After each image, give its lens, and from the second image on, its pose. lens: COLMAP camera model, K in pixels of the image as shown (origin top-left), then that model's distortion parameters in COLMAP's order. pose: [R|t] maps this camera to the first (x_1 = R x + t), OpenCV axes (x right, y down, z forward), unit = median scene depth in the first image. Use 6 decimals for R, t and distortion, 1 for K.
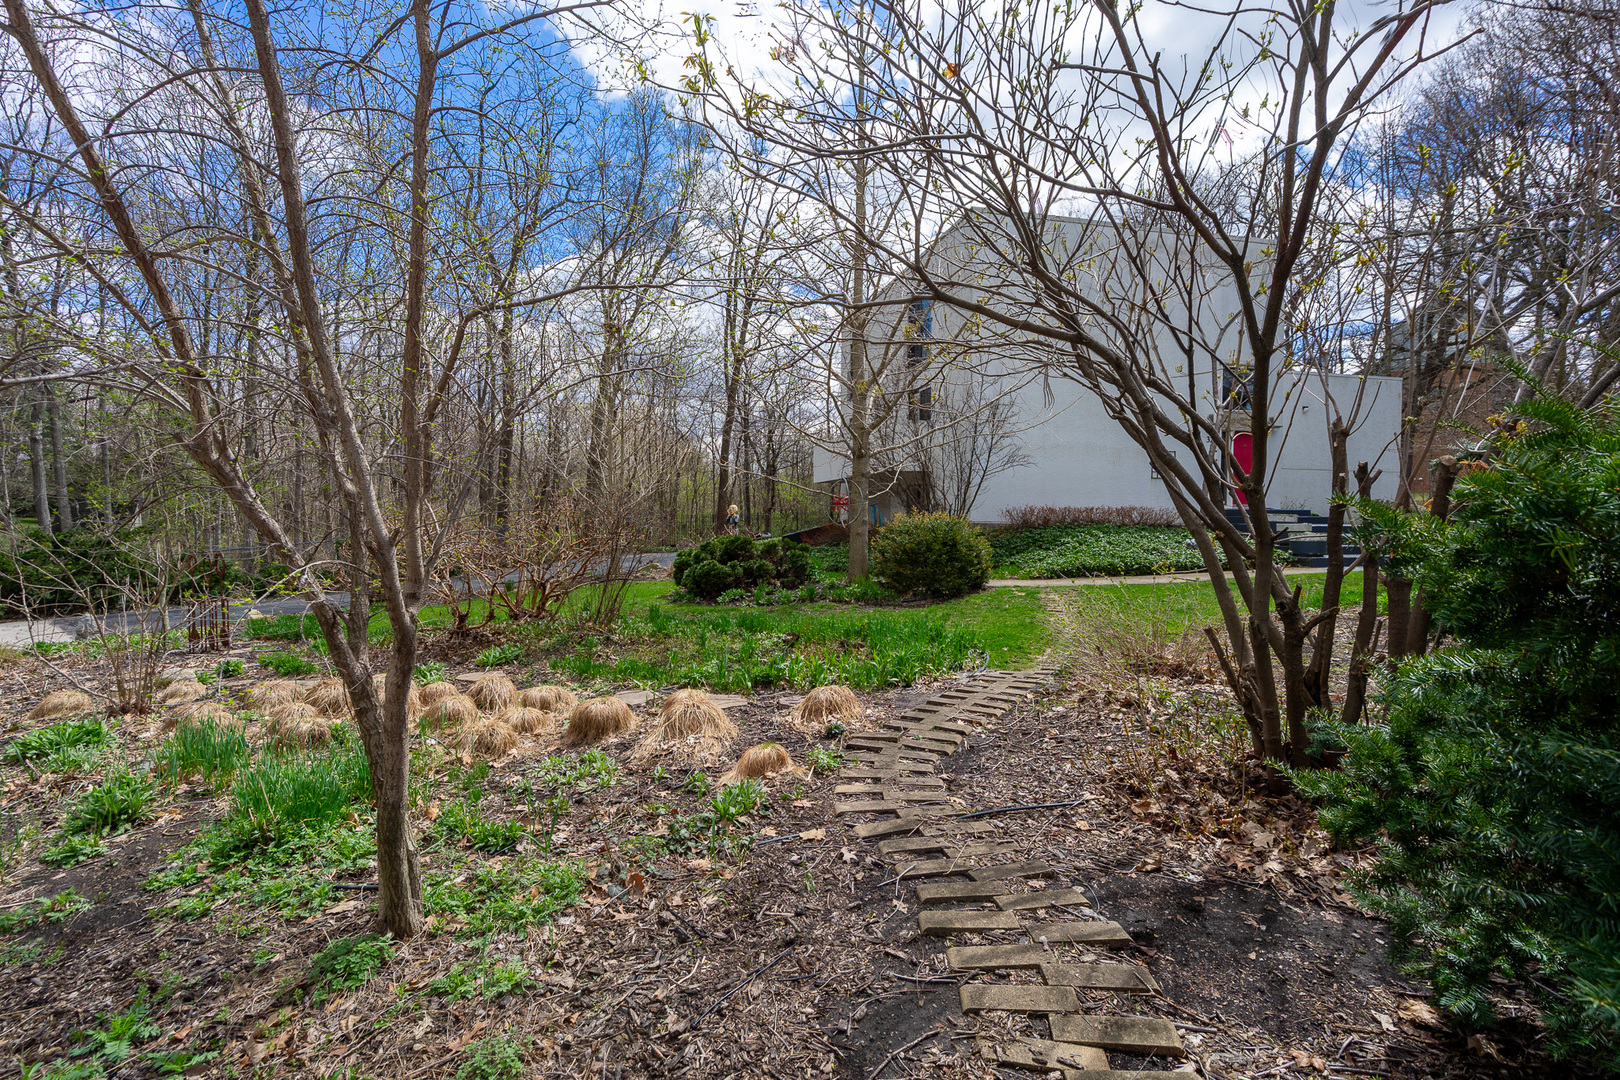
lens RADIAL K [[741.5, 0, 805.9], [0, 741.5, 534.5], [0, 0, 1]] dist [0.001575, 0.000397]
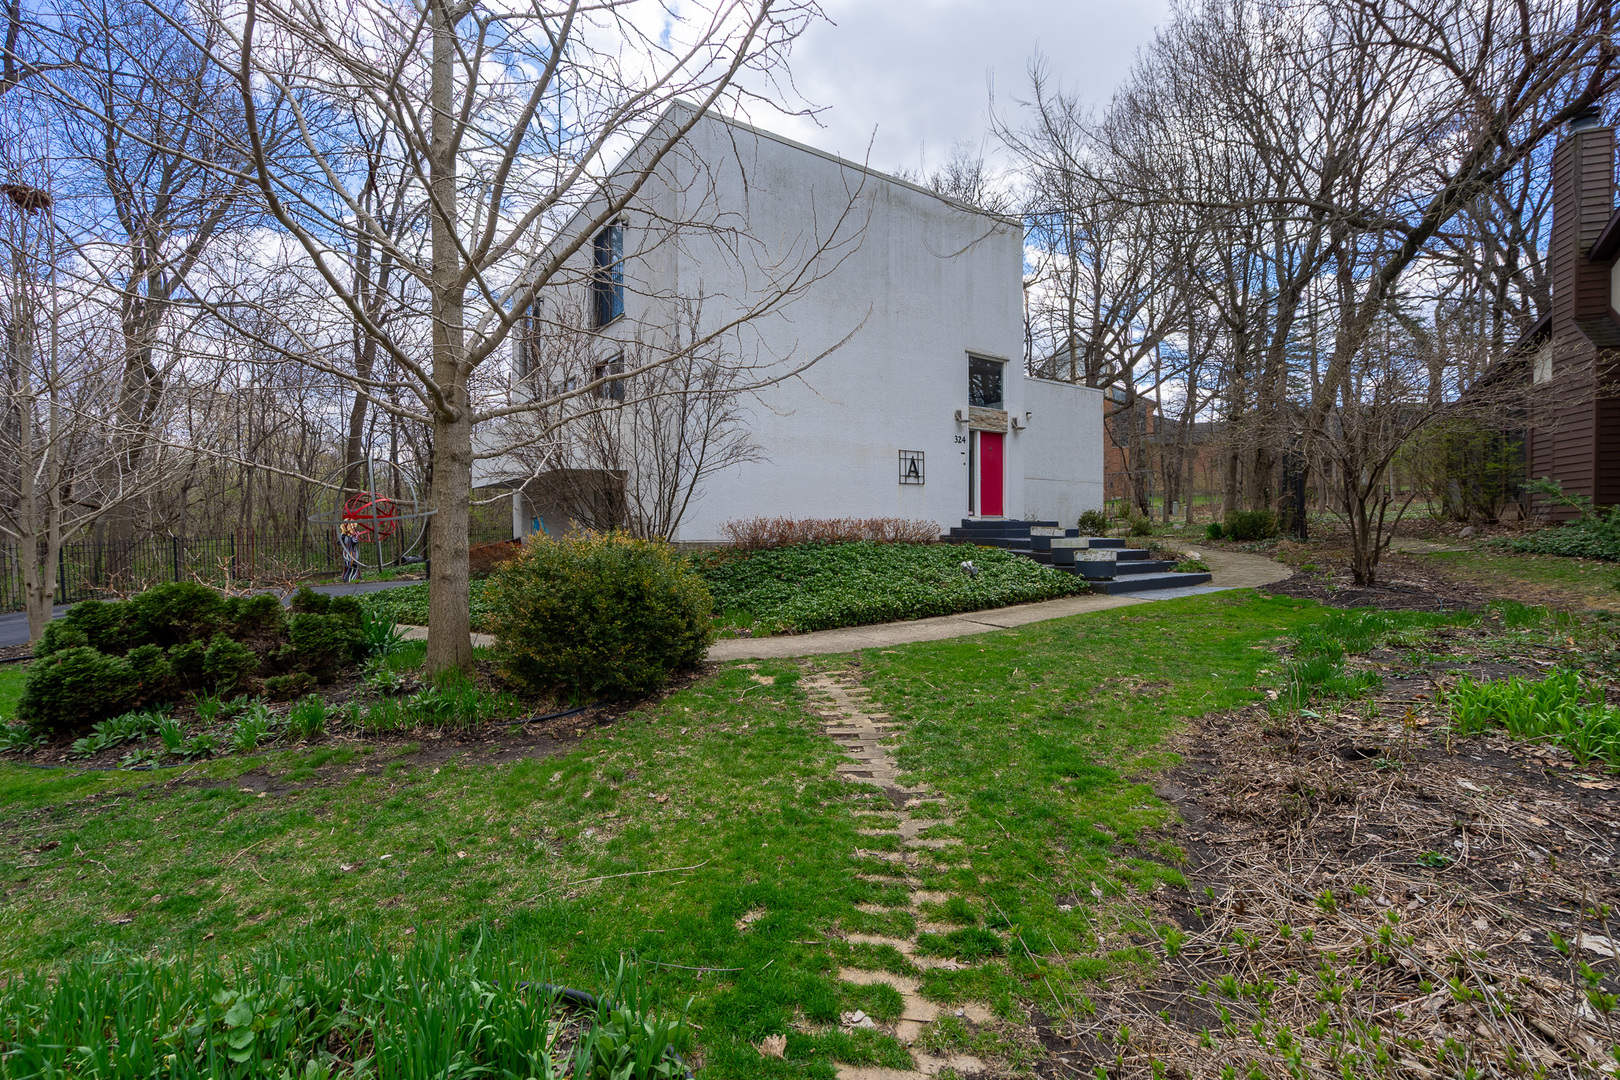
lens RADIAL K [[741.5, 0, 805.9], [0, 741.5, 534.5], [0, 0, 1]] dist [0.001575, 0.000397]
pose [[0.929213, -0.011451, 0.369366, 0.082425], [0.017861, 0.999743, -0.013941, -0.013124], [-0.369112, 0.019552, 0.929179, 0.339835]]
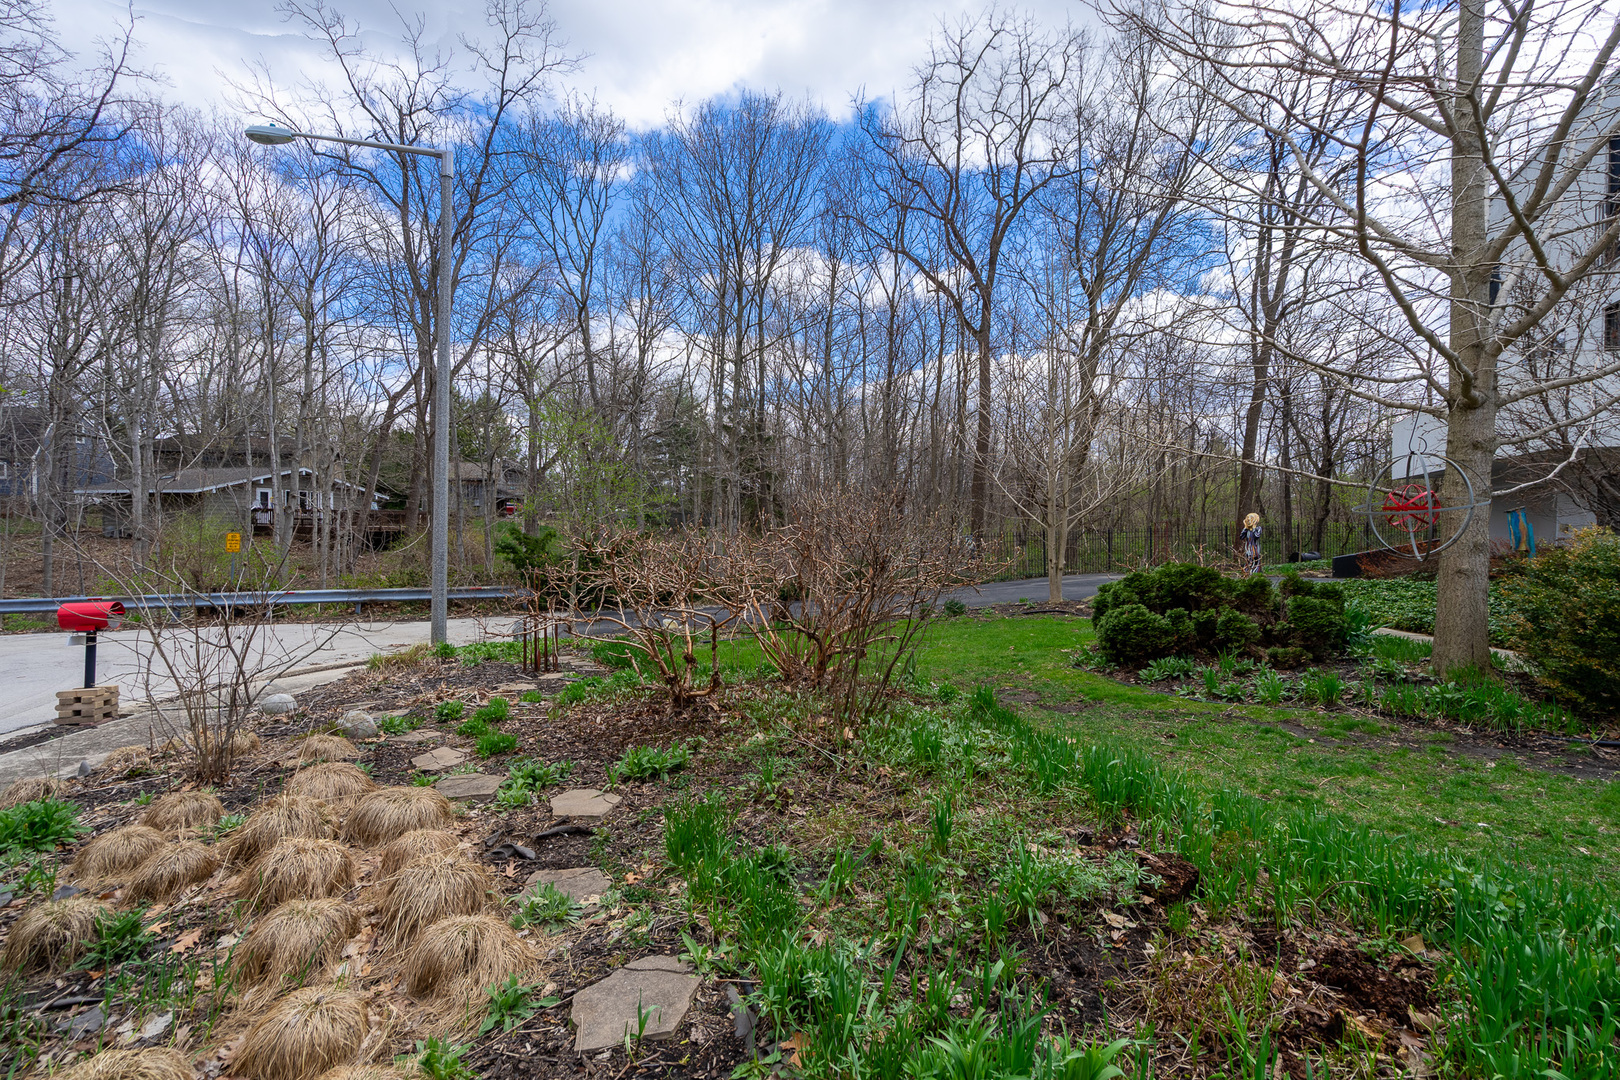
lens RADIAL K [[741.5, 0, 805.9], [0, 741.5, 534.5], [0, 0, 1]] dist [0.001575, 0.000397]
pose [[0.777908, 0.010434, -0.628291, 0.032216], [-0.019884, 0.999770, -0.008016, -0.008972], [0.628063, 0.018728, 0.777937, 0.278896]]
